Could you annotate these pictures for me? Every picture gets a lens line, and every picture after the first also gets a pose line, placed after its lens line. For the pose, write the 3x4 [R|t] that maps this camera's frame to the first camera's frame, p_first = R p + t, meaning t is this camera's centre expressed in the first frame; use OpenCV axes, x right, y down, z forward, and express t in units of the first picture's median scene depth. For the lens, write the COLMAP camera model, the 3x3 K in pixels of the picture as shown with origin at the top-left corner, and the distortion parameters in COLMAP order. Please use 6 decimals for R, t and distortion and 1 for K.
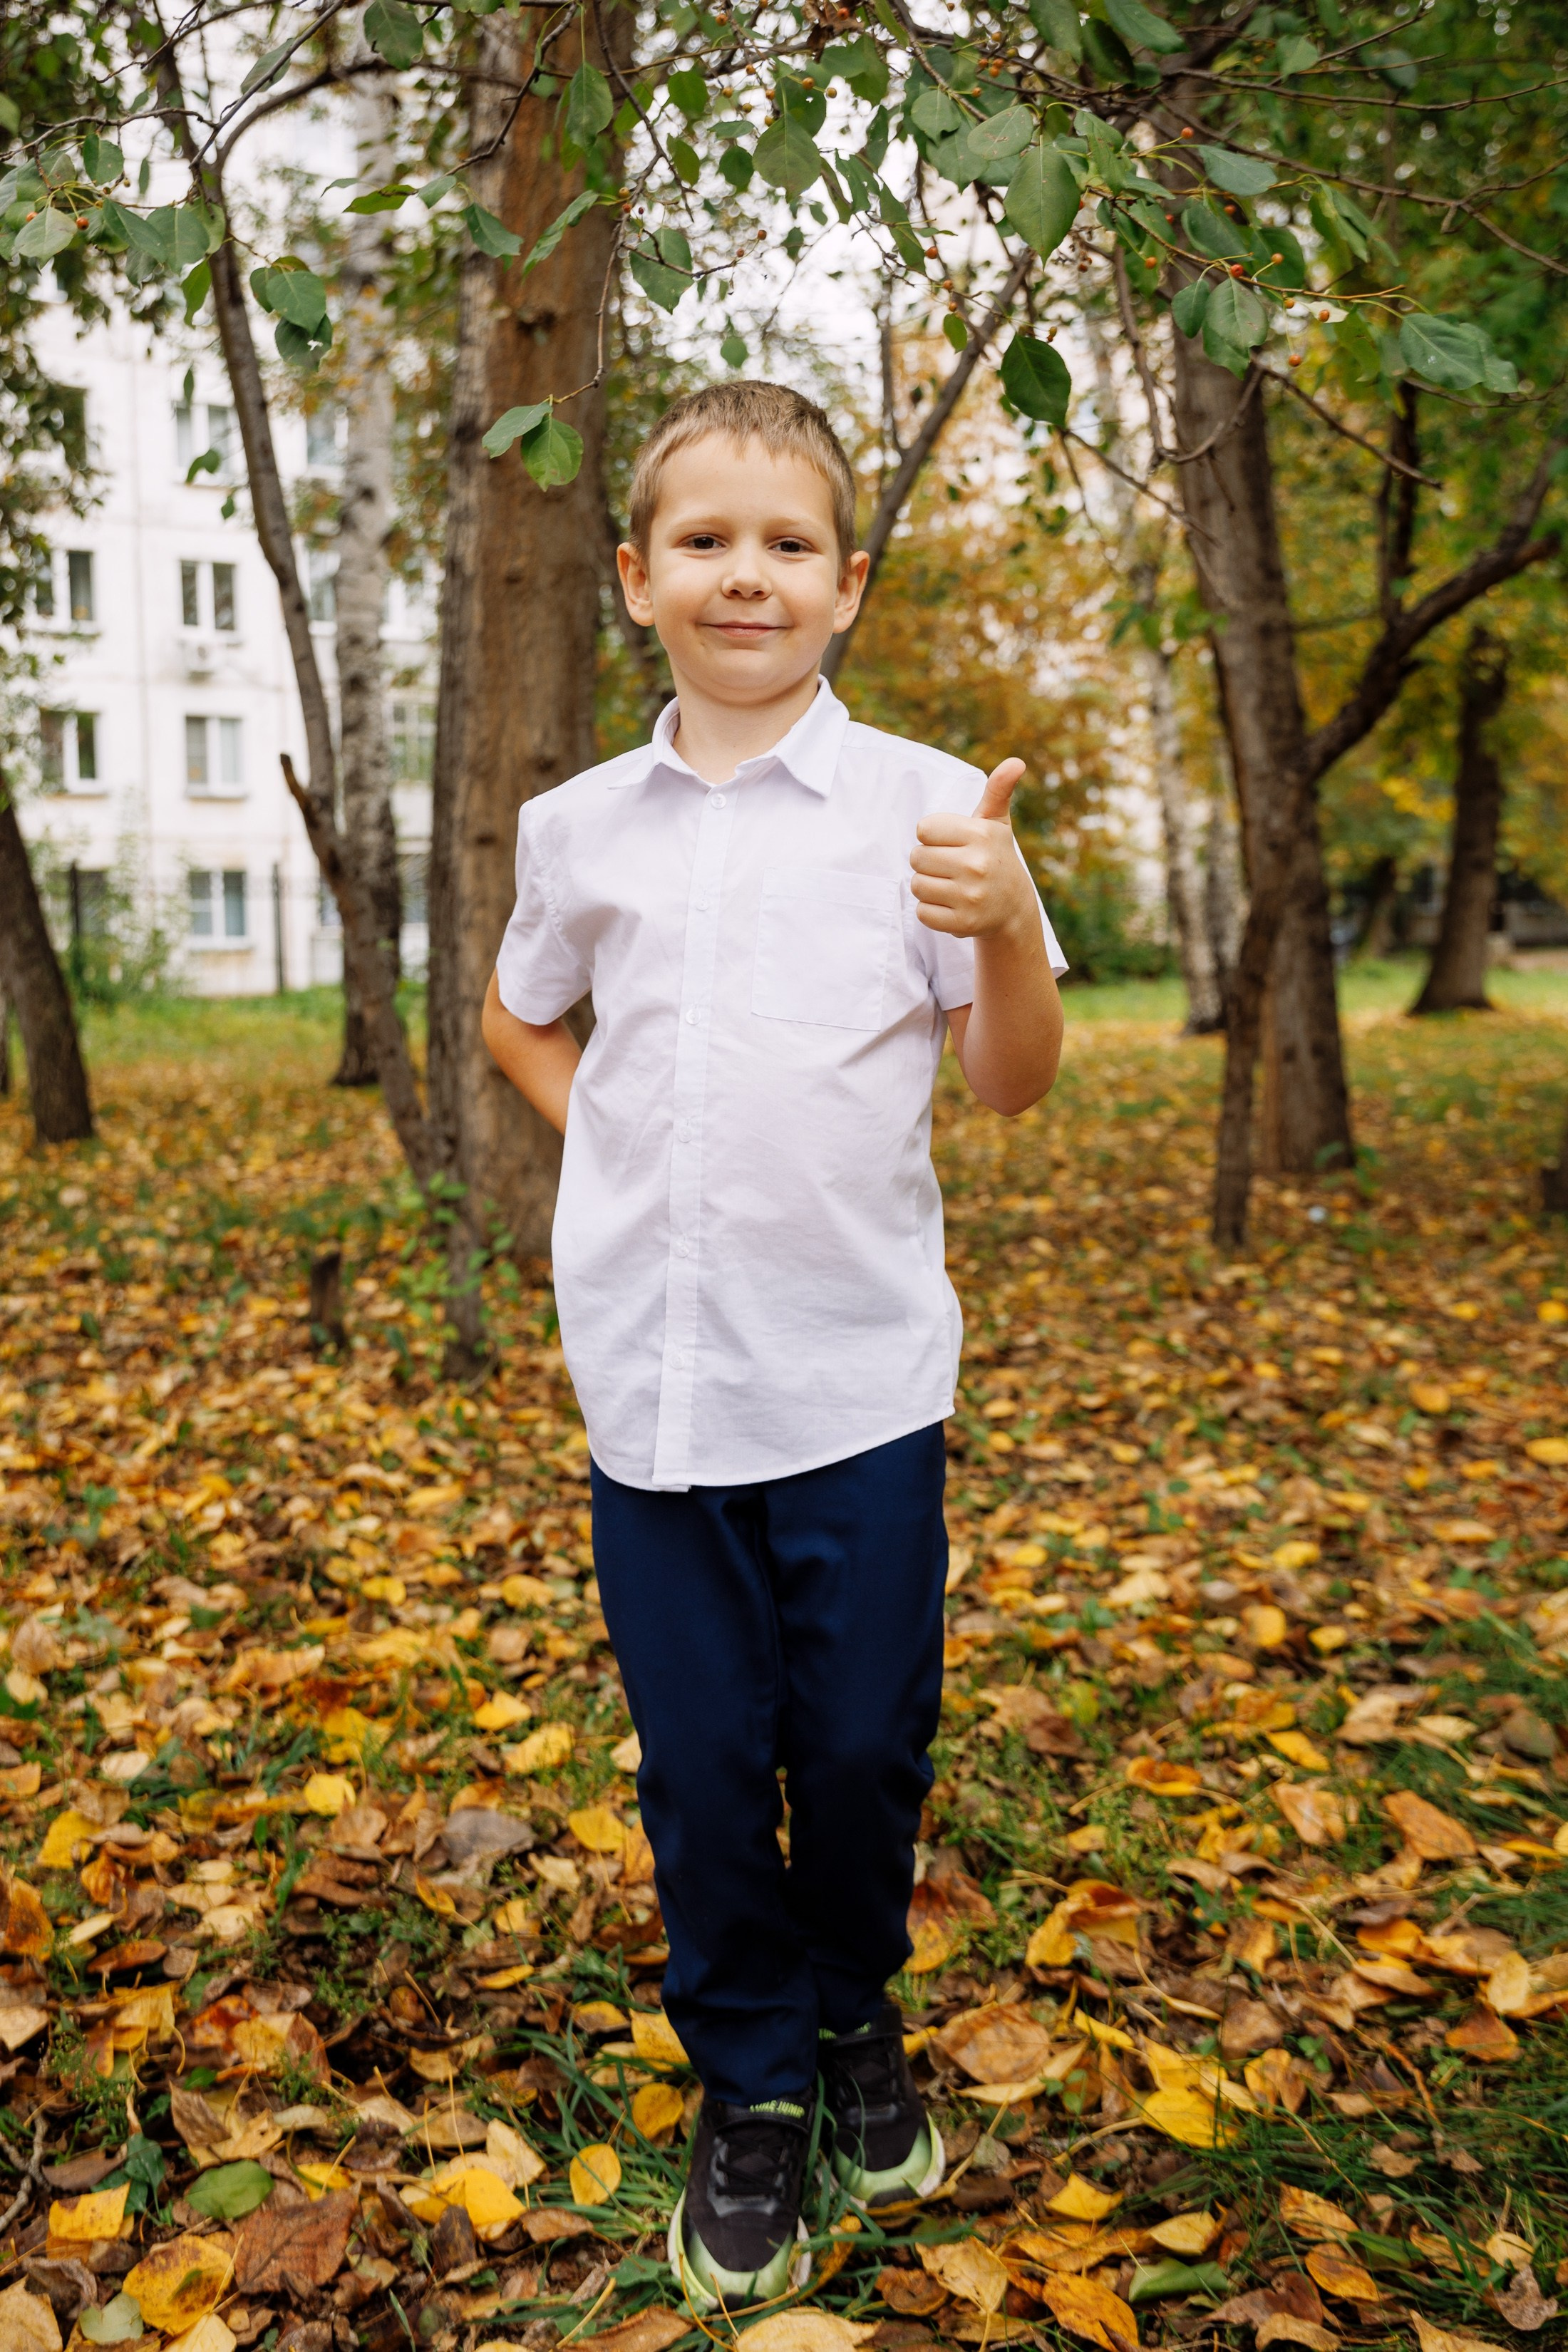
lens RADIAL K [[2429.3, 0, 755.5], [0, 2429.3, 1165.4], [0, 0, 1]] dist [-0.015447, 0.076171]
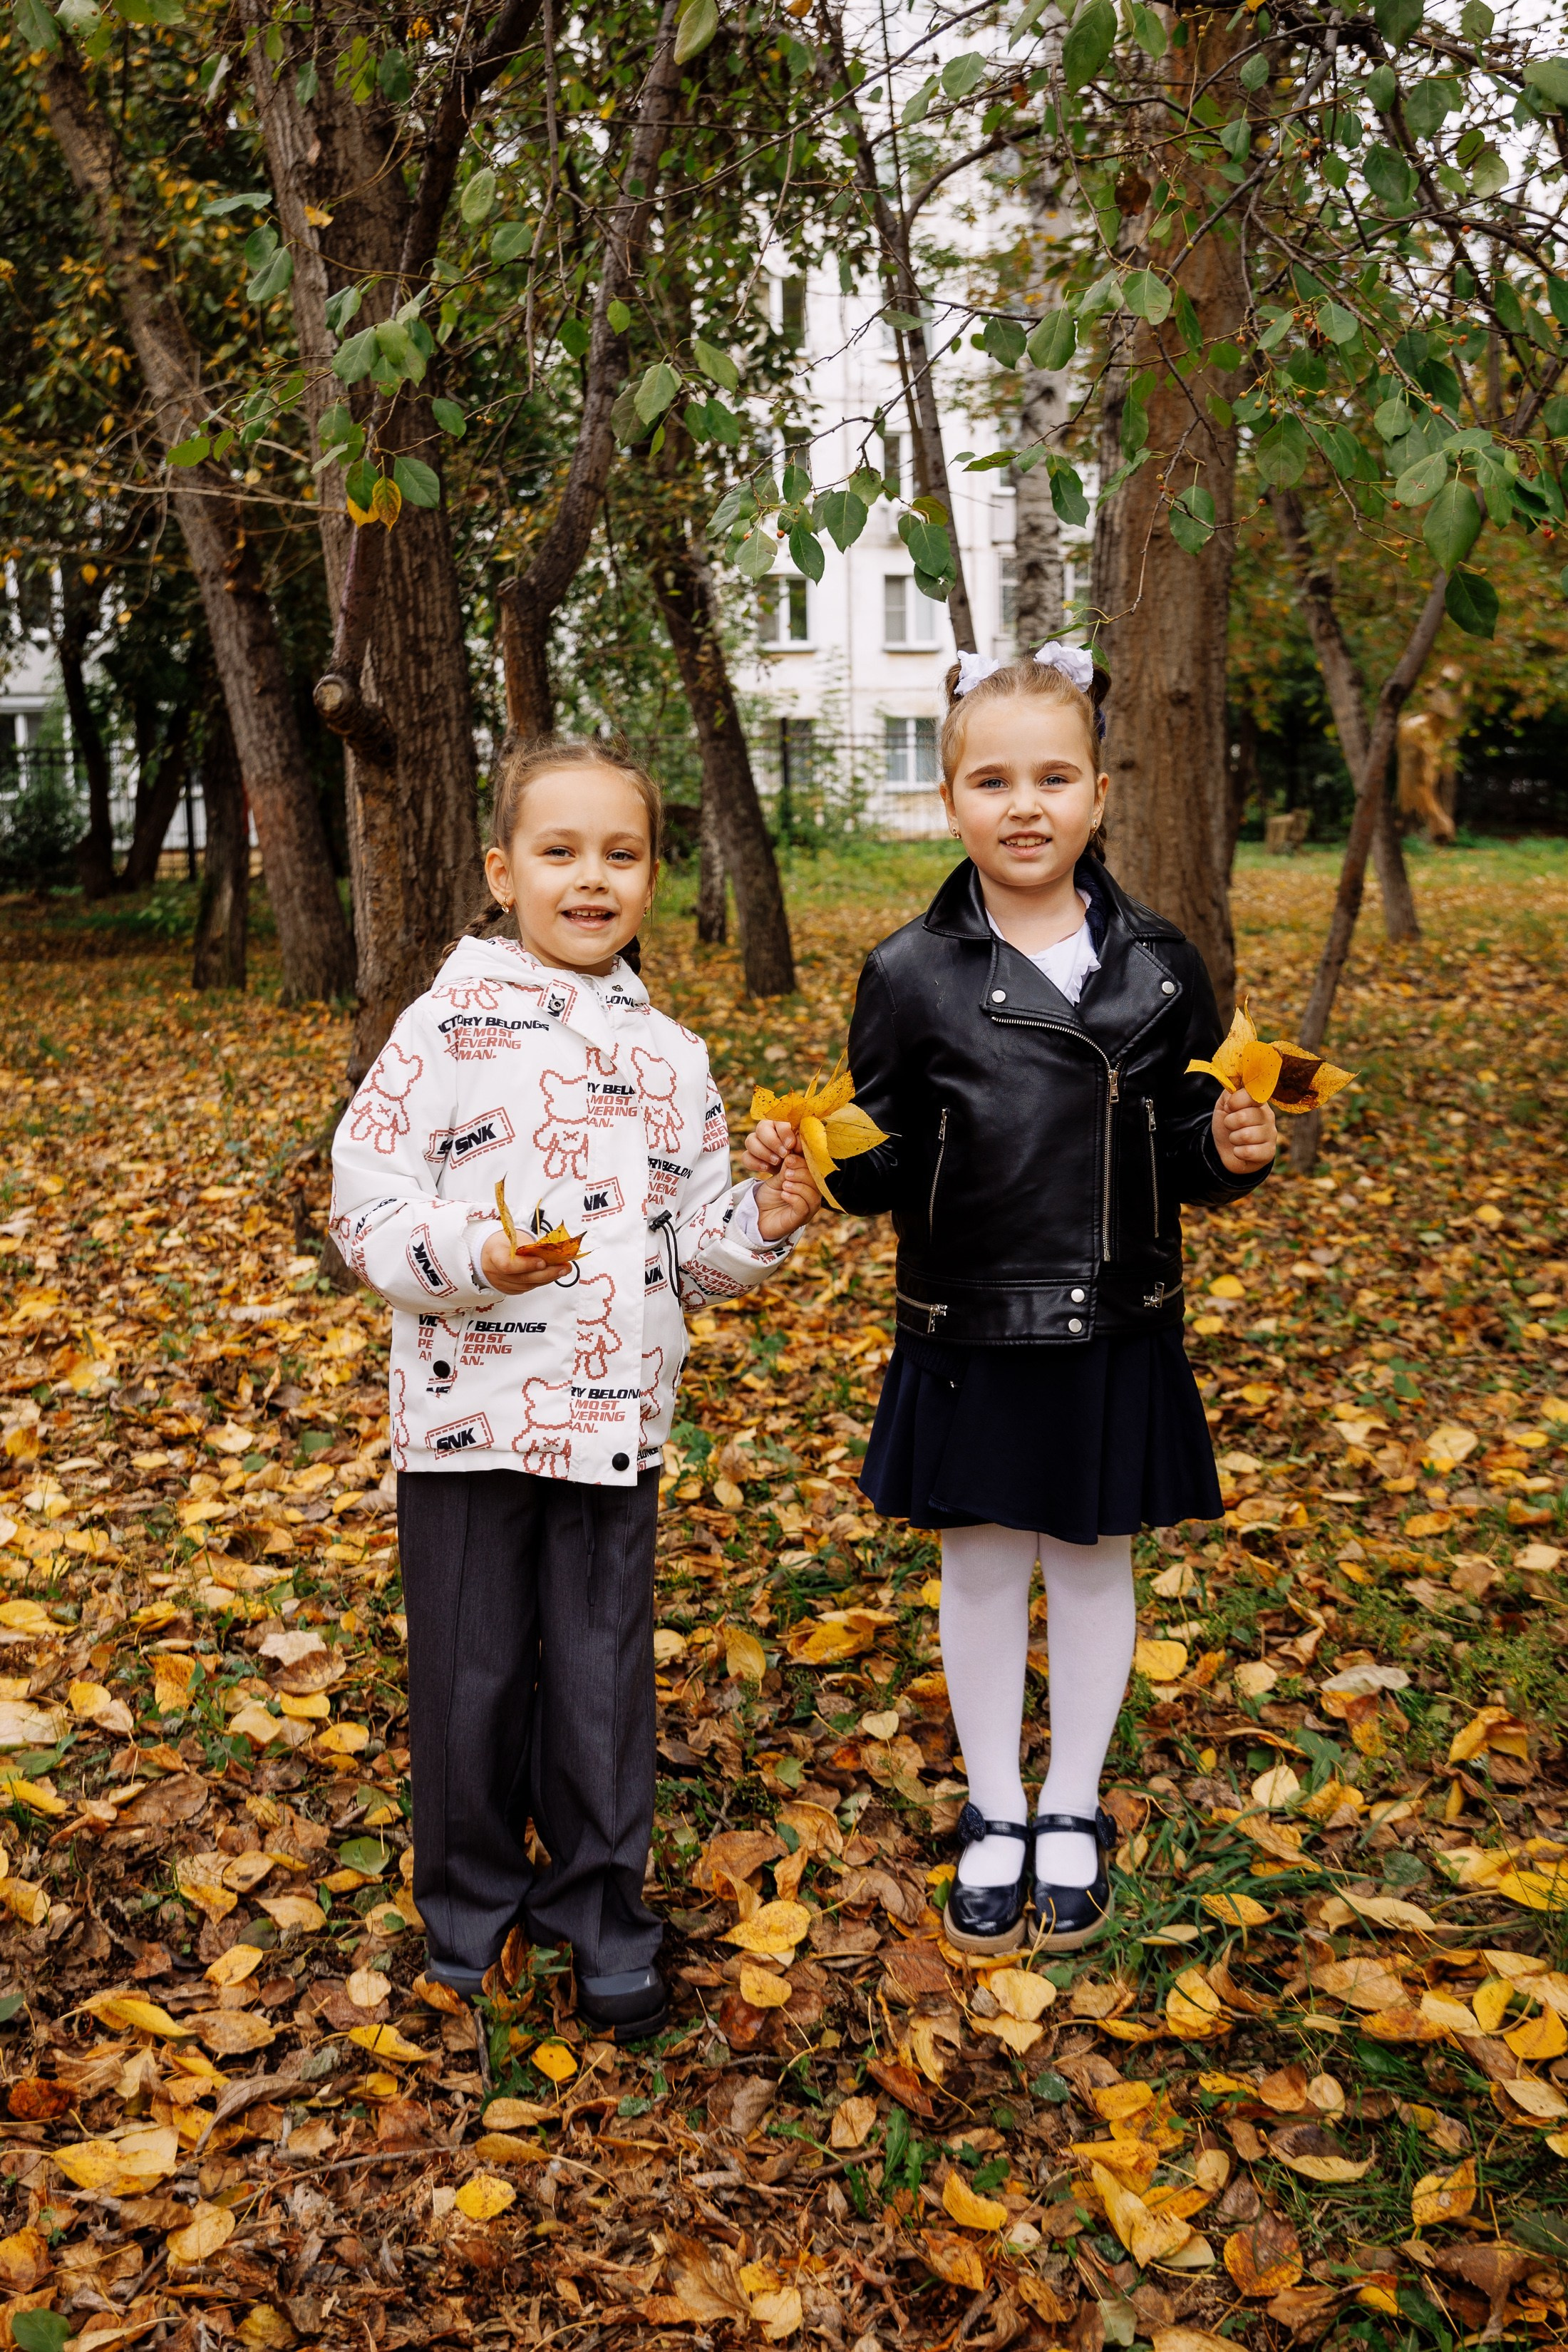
lens RADIAL K [[2275.6, 0, 768.4], [0, 2275.6, 1151.9], [0, 0, 1]] dist [-0.075896, 0.154562]
pose [[0.961088, 0.036846, -0.273774, 0.044749], [-0.016608, 0.996979, 0.075875, -0.052263], [0.275742, -0.068376, 0.958797, -0.143504]]
